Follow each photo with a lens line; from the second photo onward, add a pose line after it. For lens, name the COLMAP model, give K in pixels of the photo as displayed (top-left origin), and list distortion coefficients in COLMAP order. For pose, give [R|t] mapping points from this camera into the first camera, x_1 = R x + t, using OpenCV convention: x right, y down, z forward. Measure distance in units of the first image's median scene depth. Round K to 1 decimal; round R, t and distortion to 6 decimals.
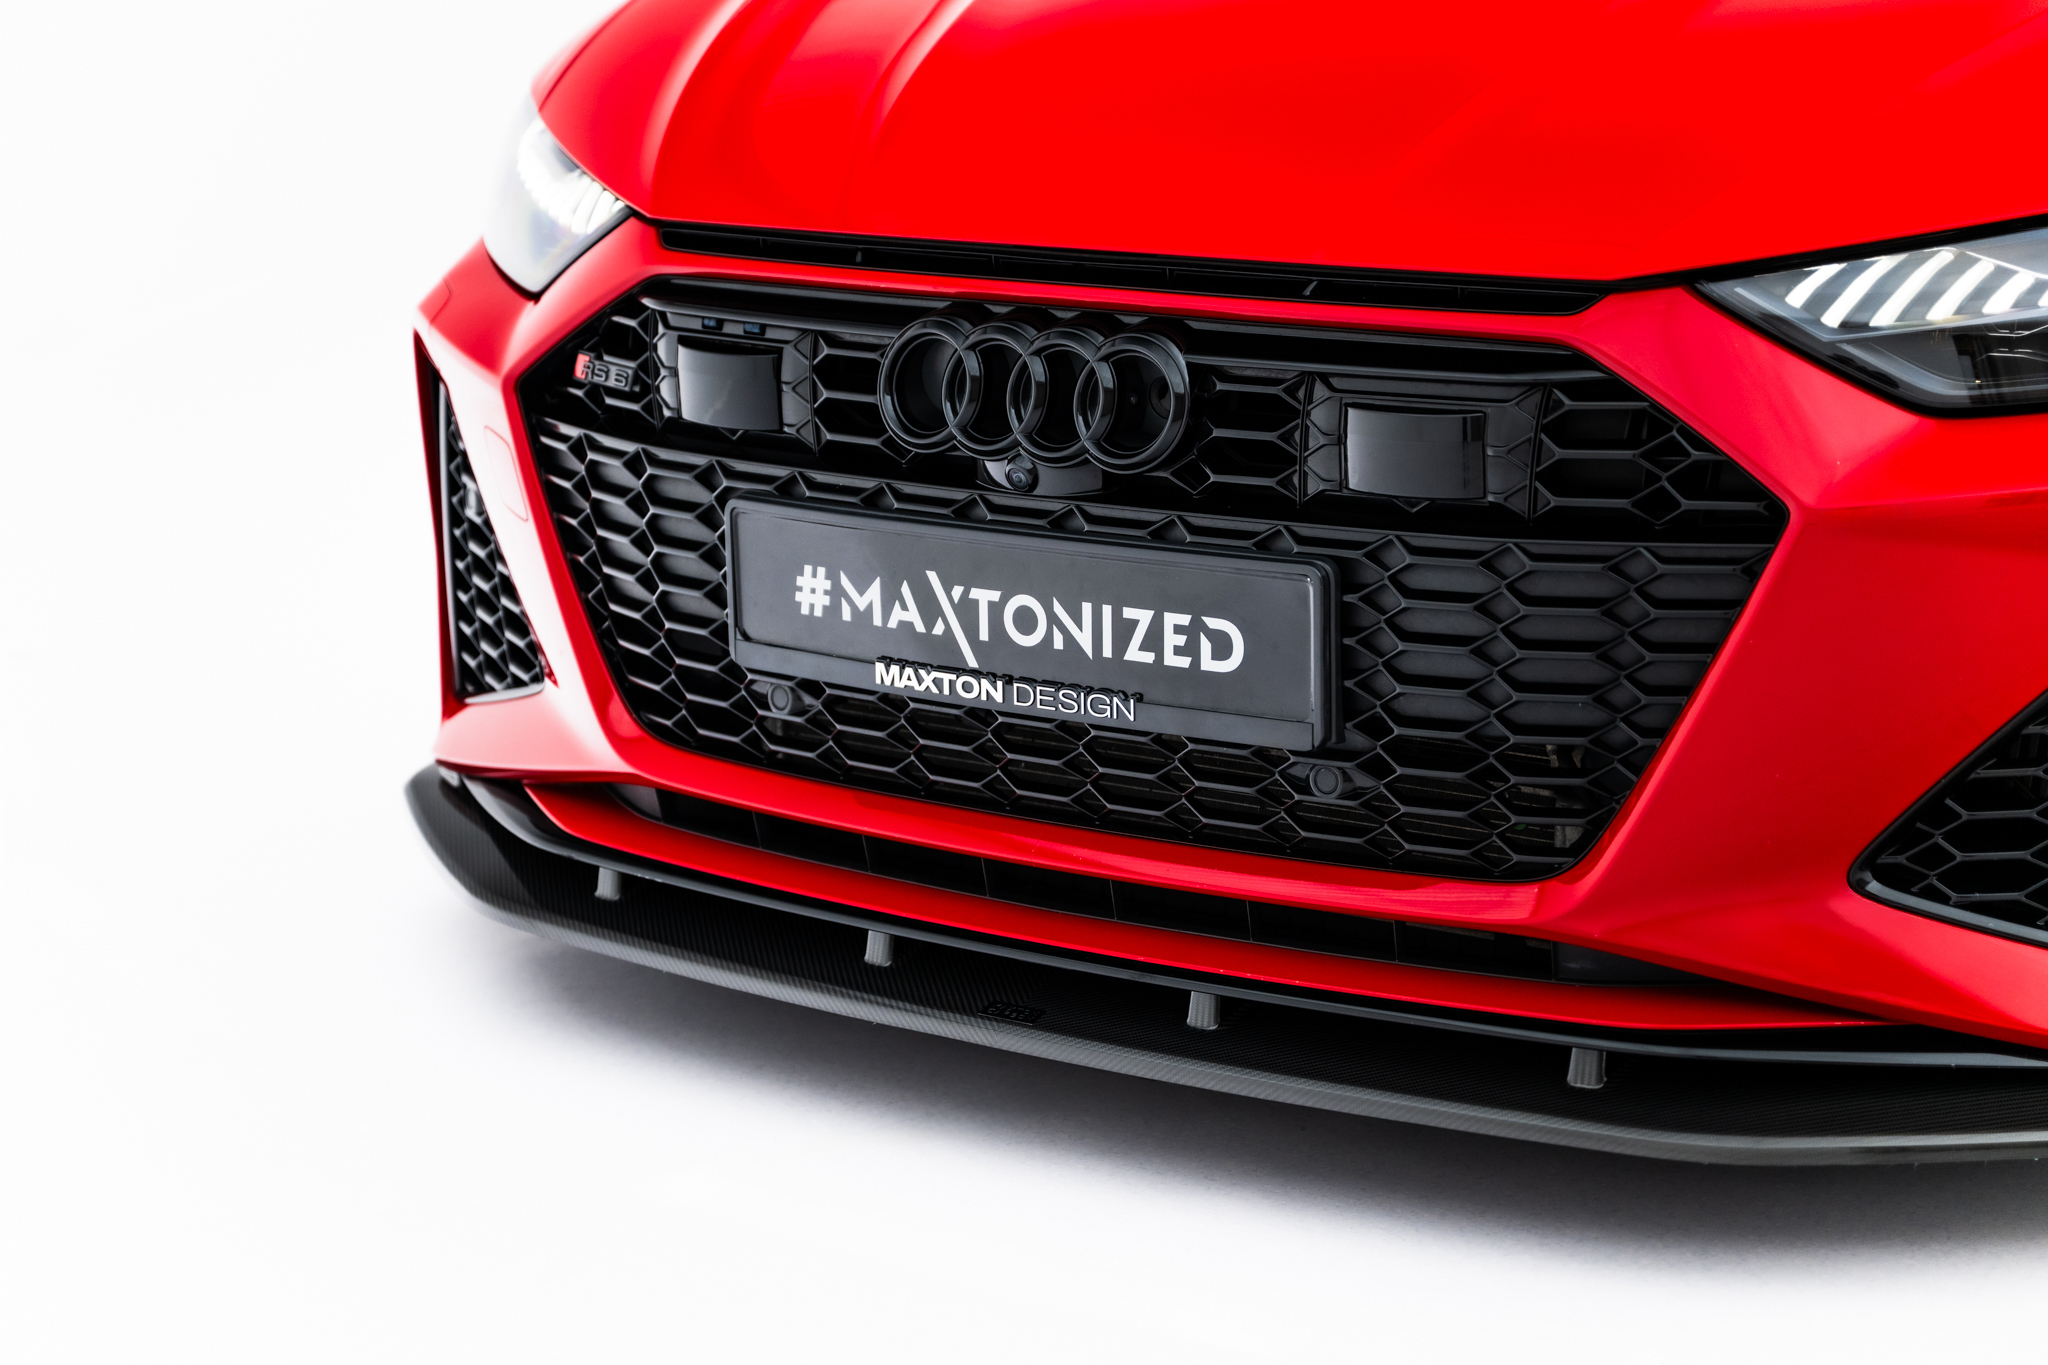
lens RADIAL K [[3919.3, 0, 1024.0], [0, 3919.3, 682.5], [0, 0, 1]] dist [-0.041972, -0.234181]
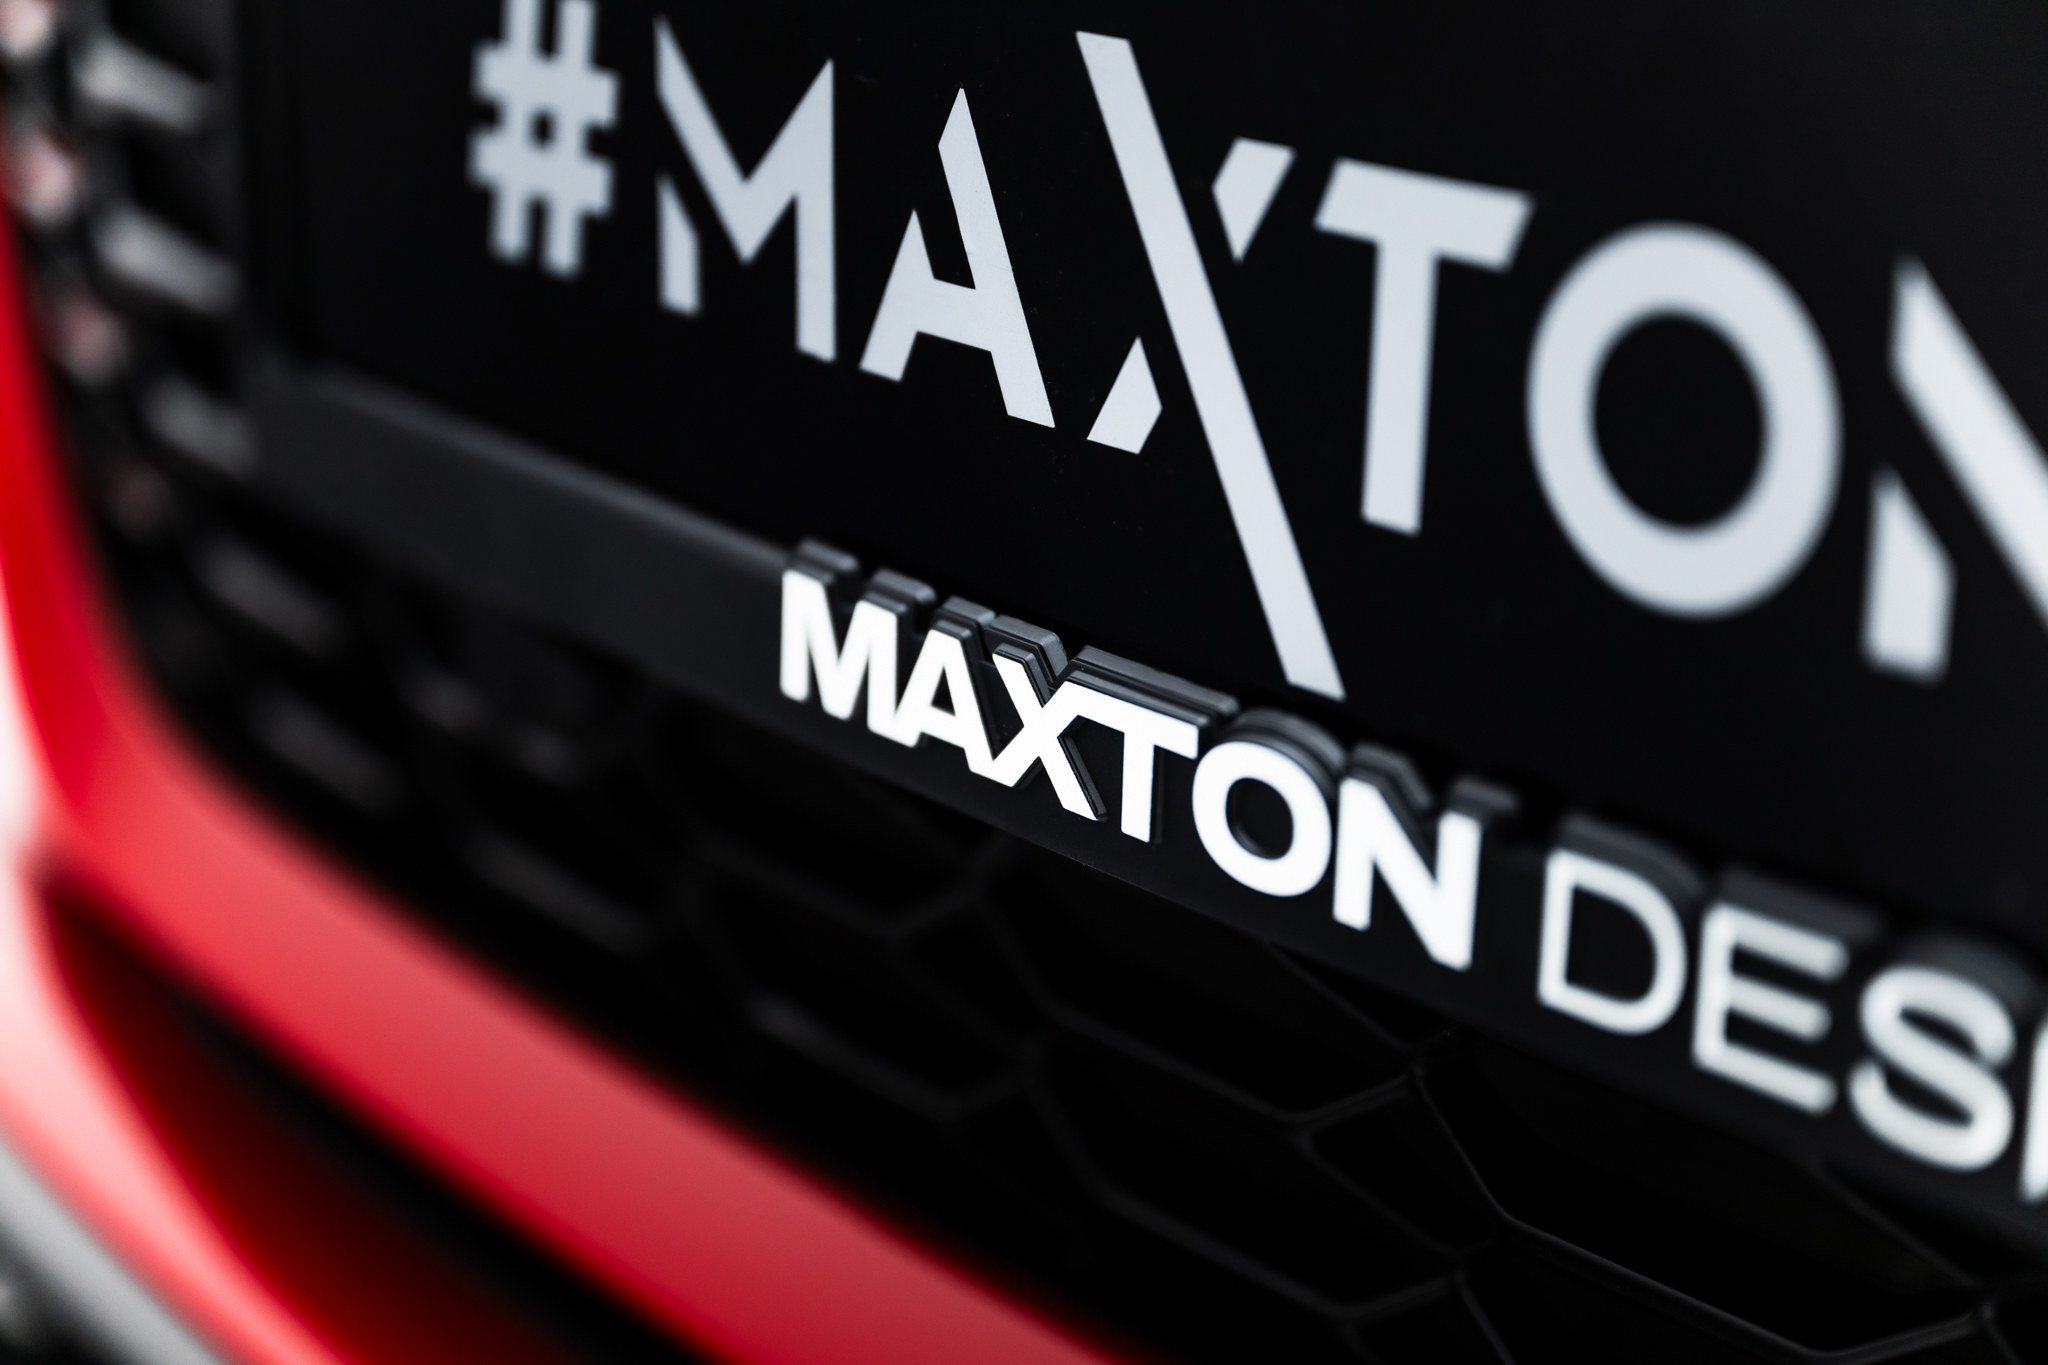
lens RADIAL K [[3919.3, 0, 1024.0], [0, 3919.3, 682.5], [0, 0, 1]] dist [-0.041972, -0.234181]
pose [[0.977338, 0.103390, -0.184720, 0.004154], [-0.087097, 0.991730, 0.094262, -0.017572], [0.192938, -0.076037, 0.978260, 0.852561]]
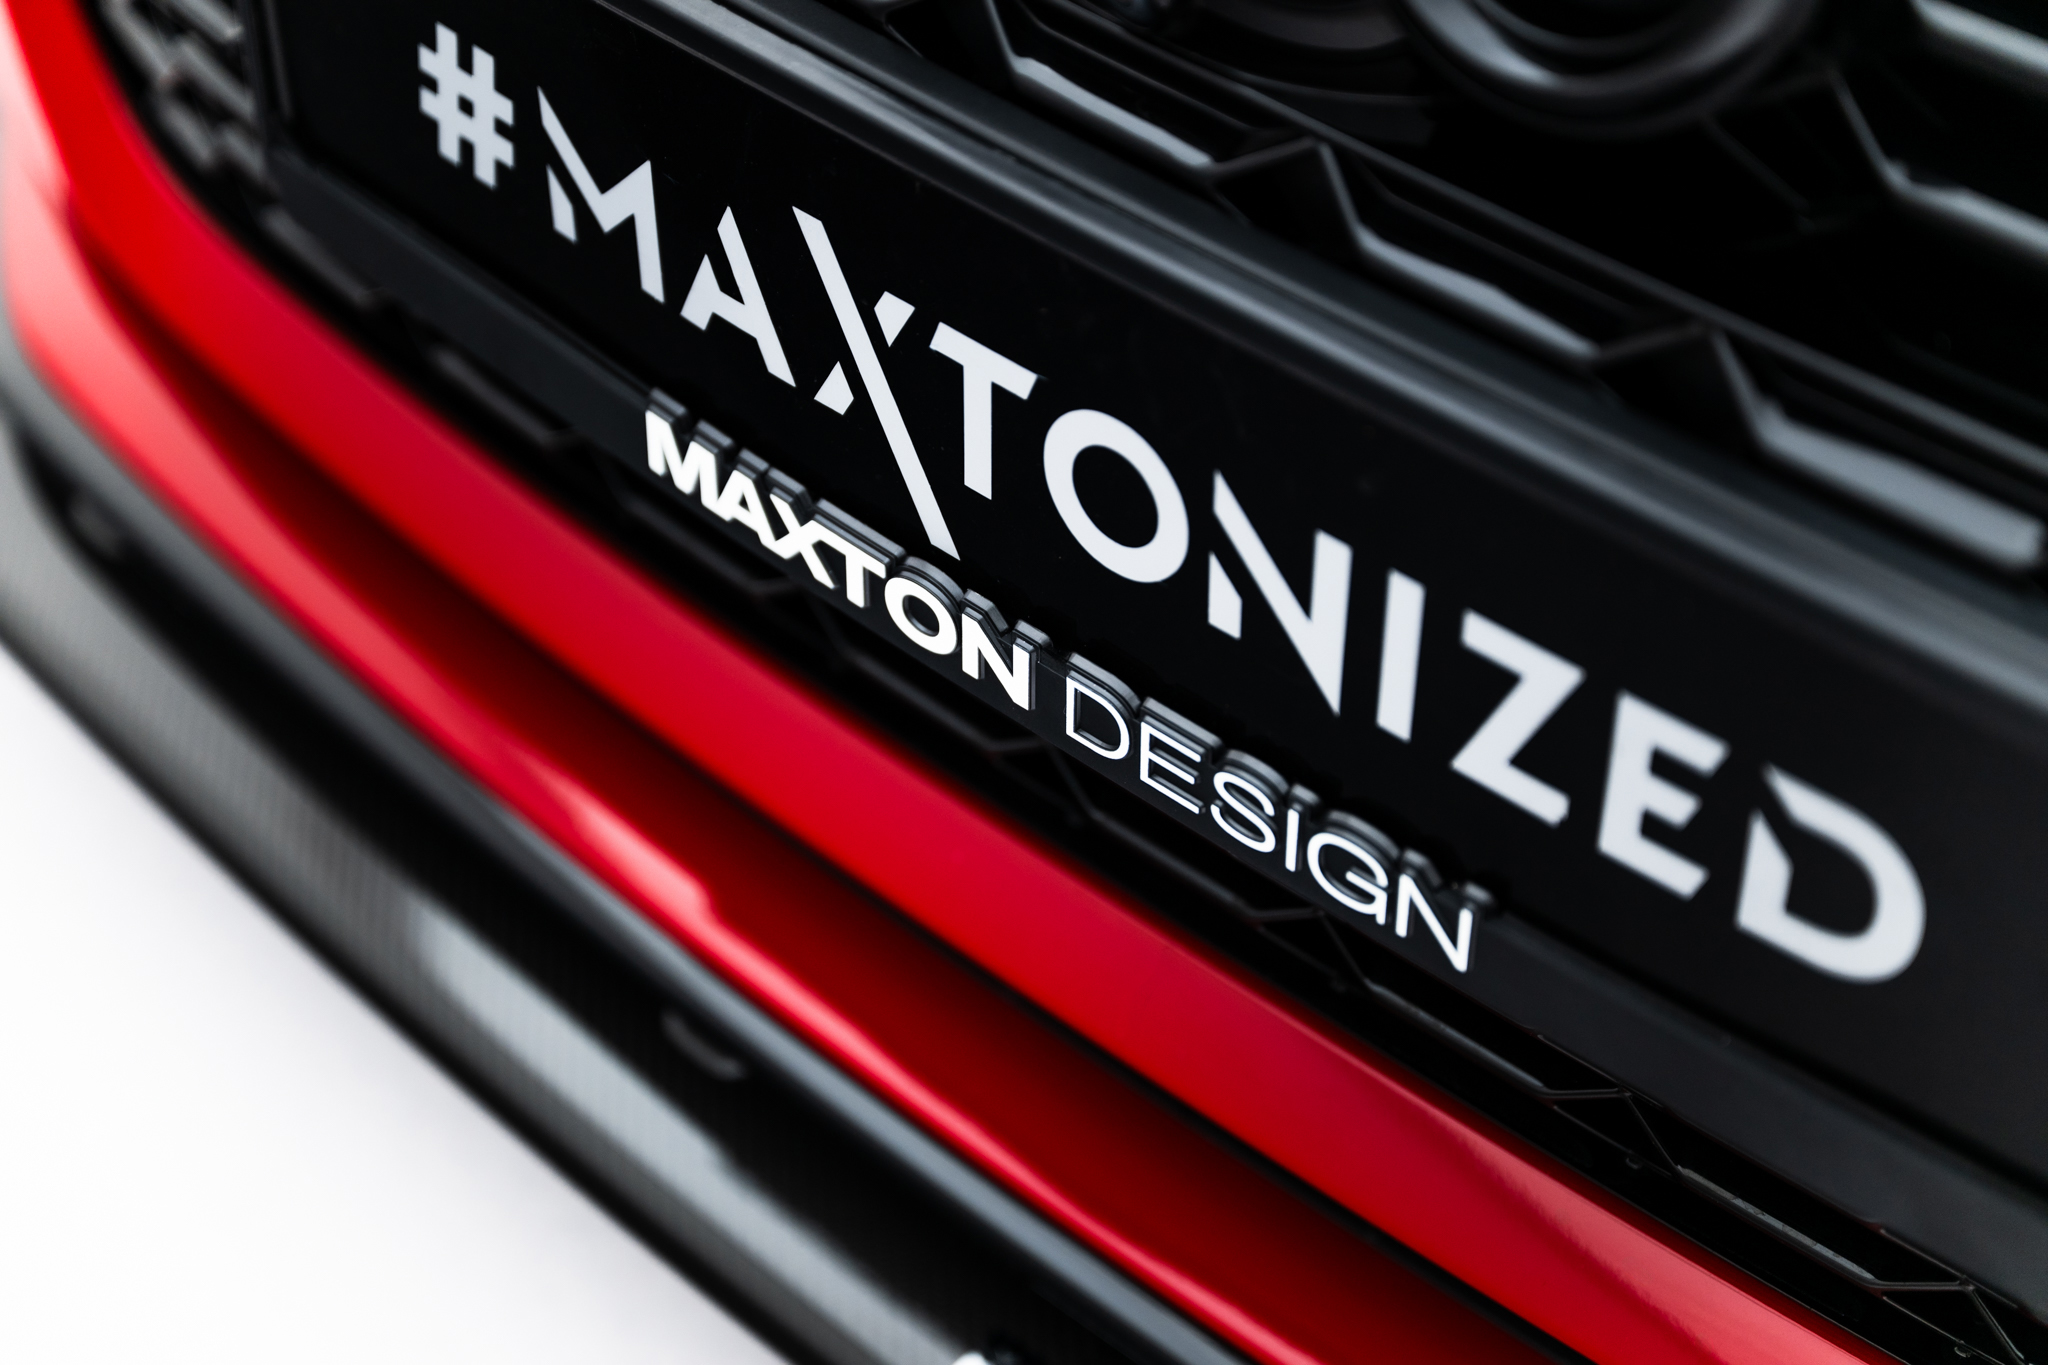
lens RADIAL K [[3919.3, 0, 1024.0], [0, 3919.3, 682.5], [0, 0, 1]] dist [-0.041972, -0.234181]
pose [[0.992343, 0.091718, -0.082723, 0.017630], [-0.040490, 0.874313, 0.483670, -0.135268], [0.116687, -0.476617, 0.871332, 0.748274]]
